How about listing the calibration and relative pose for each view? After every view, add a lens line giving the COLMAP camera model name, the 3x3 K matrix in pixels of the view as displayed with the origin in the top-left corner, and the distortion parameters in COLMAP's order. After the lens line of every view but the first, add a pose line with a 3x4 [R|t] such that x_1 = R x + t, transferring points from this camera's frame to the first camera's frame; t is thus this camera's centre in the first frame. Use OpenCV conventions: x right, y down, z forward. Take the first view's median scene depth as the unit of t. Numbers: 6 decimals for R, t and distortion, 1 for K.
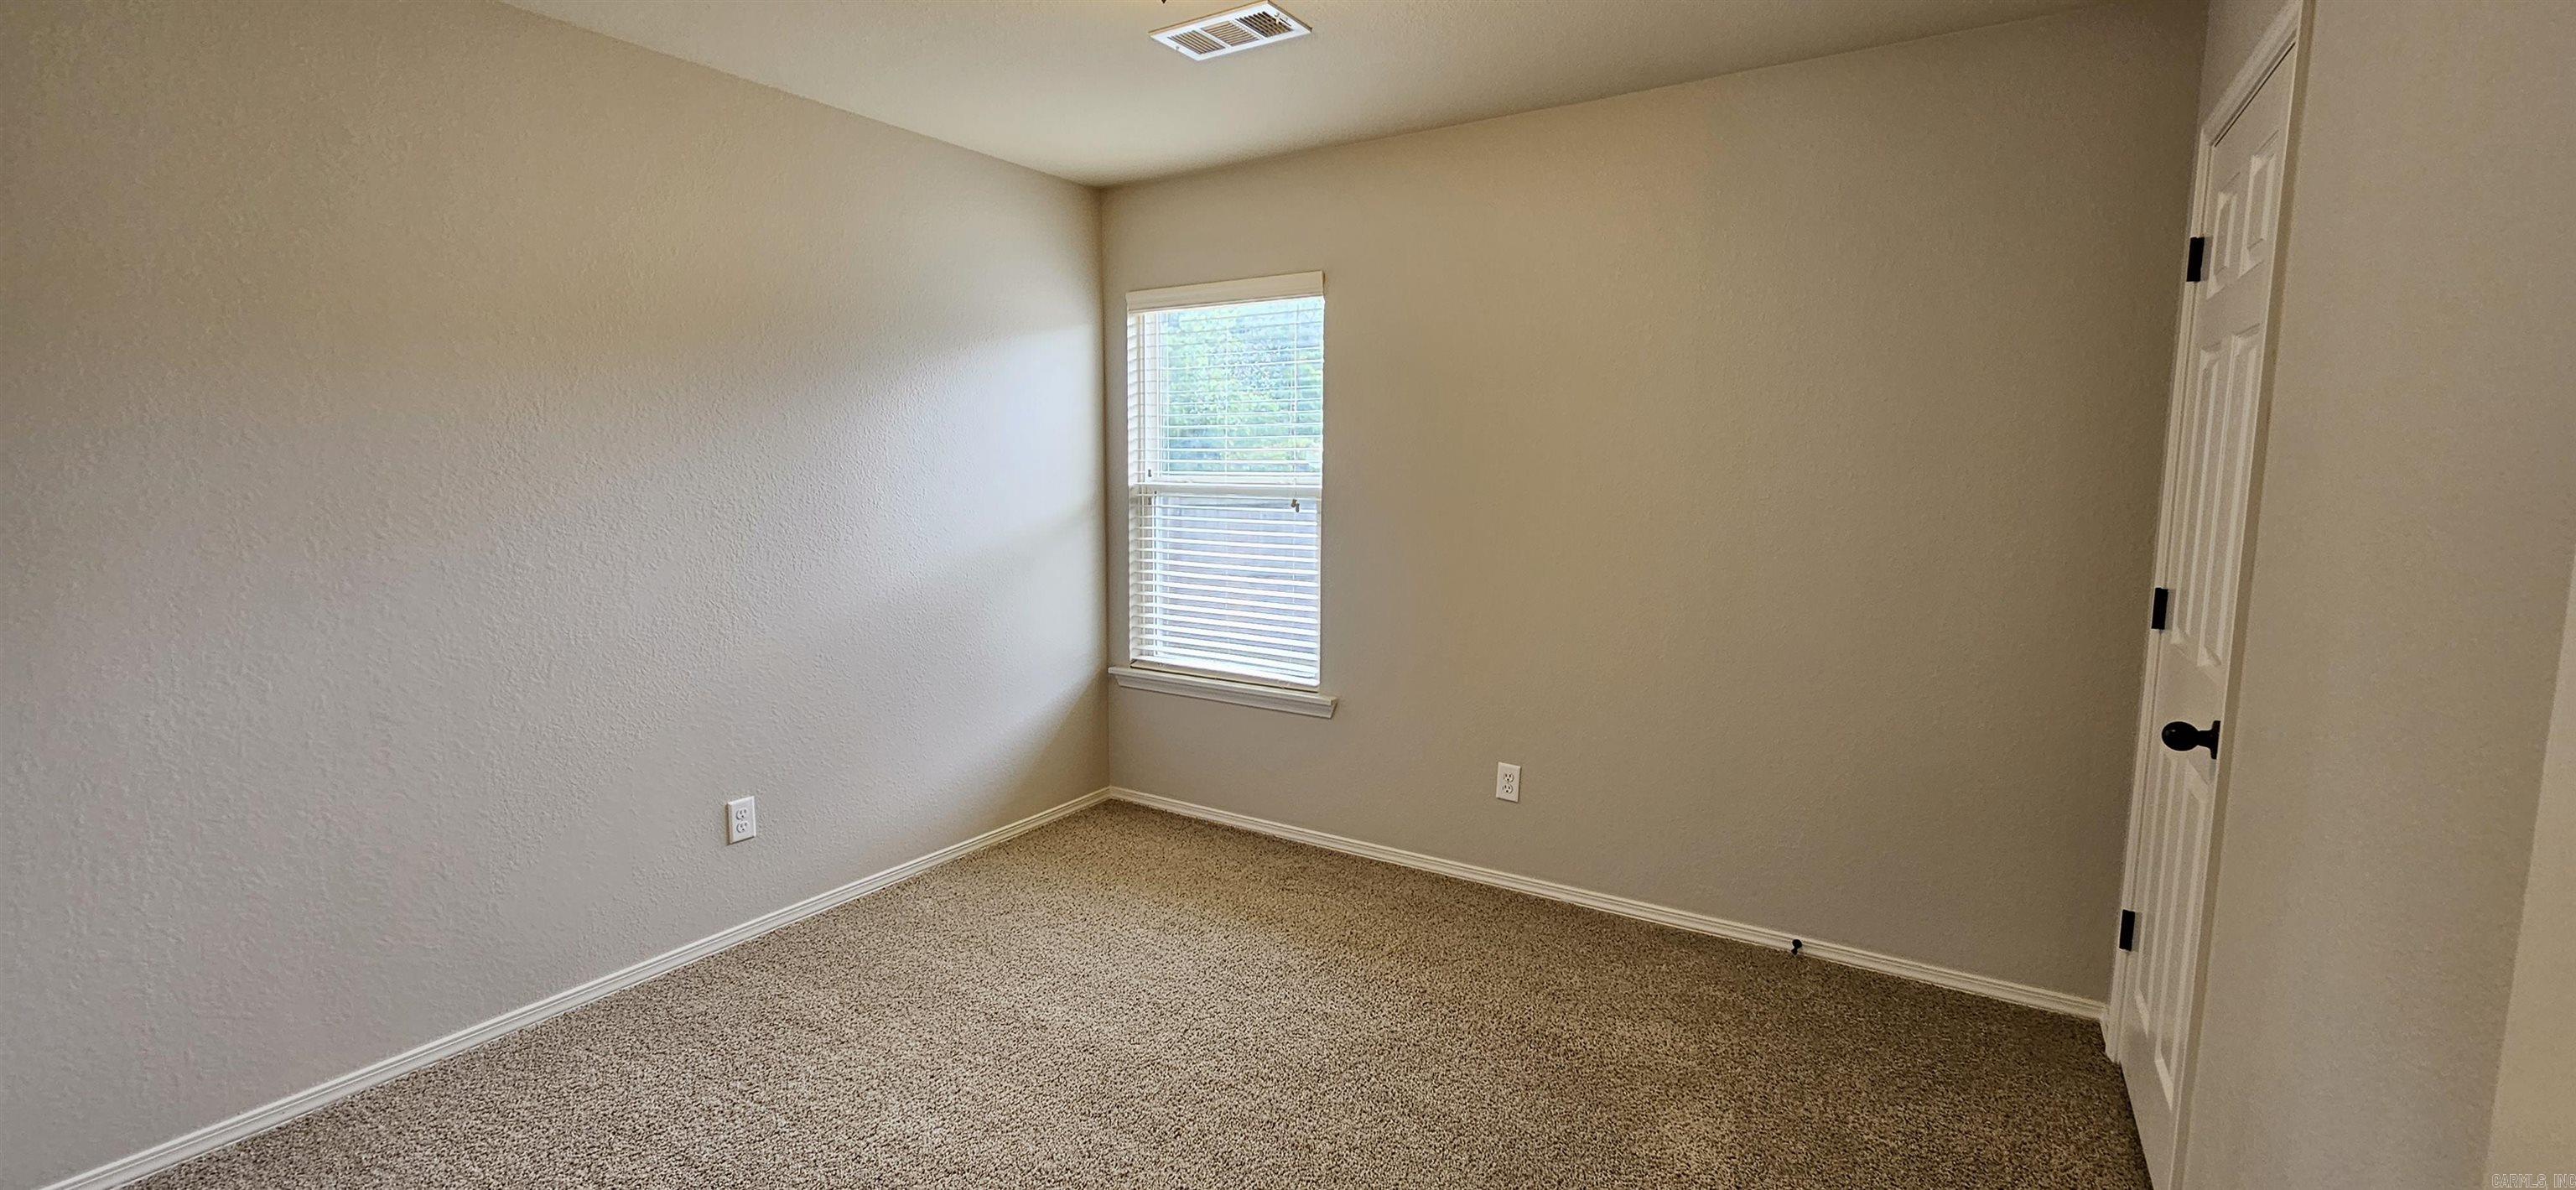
lens RADIAL K [[1056.0, 0, 1288.0], [0, 1056.0, 595.0], [0, 0, 1]] dist [-0.001831, -0.000613]
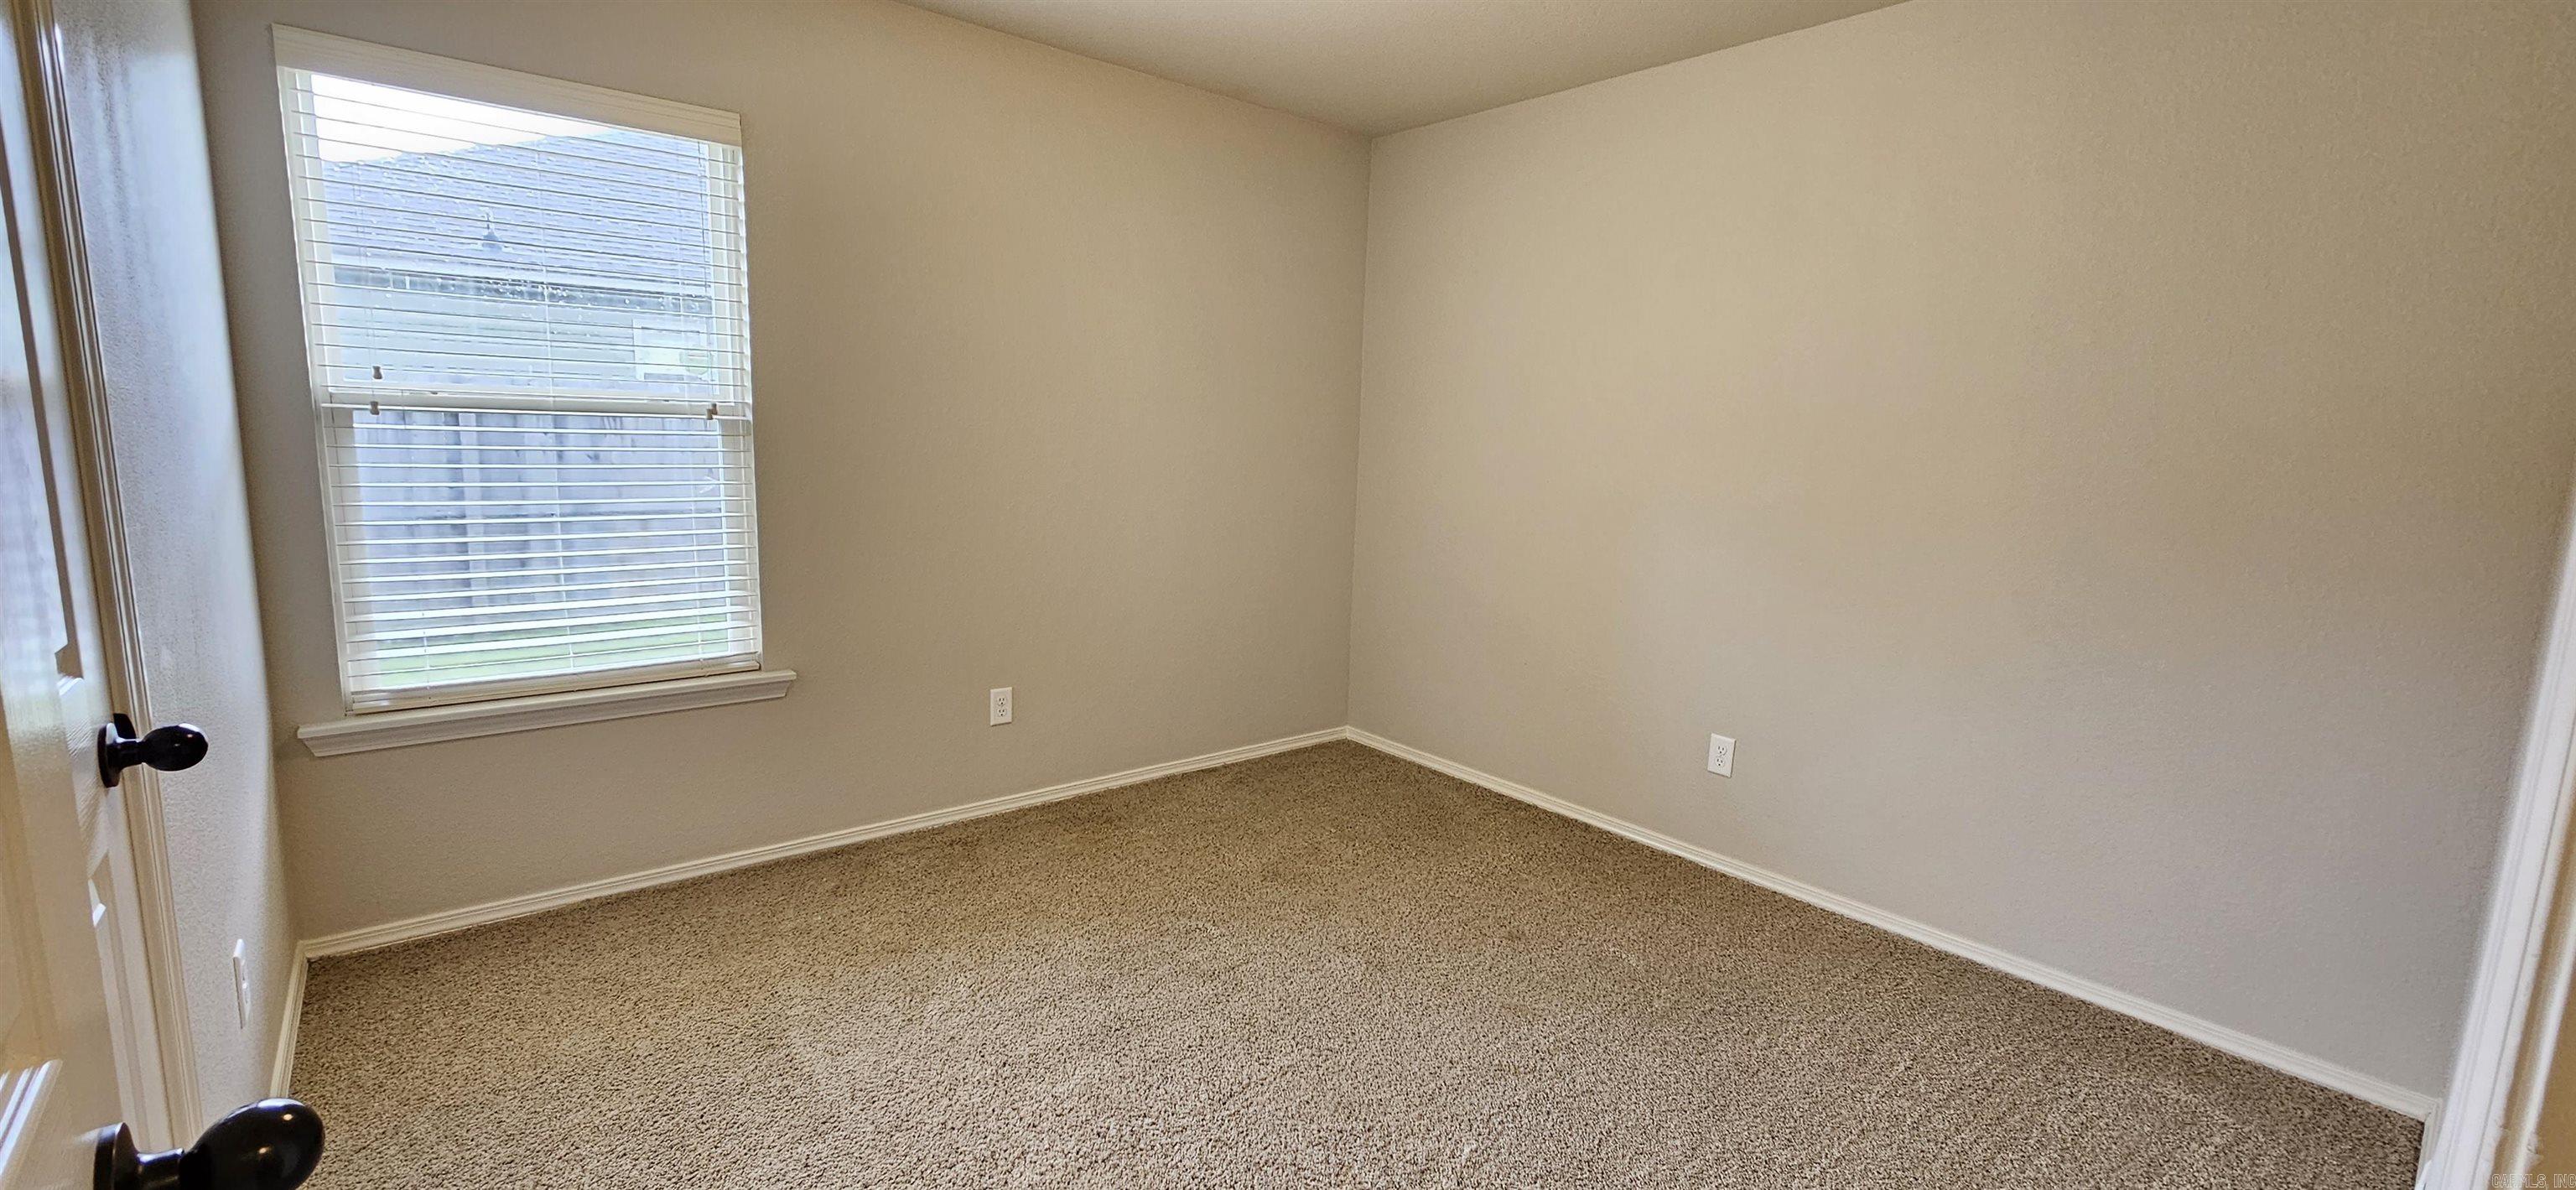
lens RADIAL K [[1056.0, 0, 1288.0], [0, 1056.0, 595.0], [0, 0, 1]] dist [-0.001831, -0.000613]
pose [[0.299572, -0.151237, 0.942011, -0.594572], [0.072754, 0.988103, 0.135500, -0.041590], [-0.951296, 0.027943, 0.307011, 0.393958]]
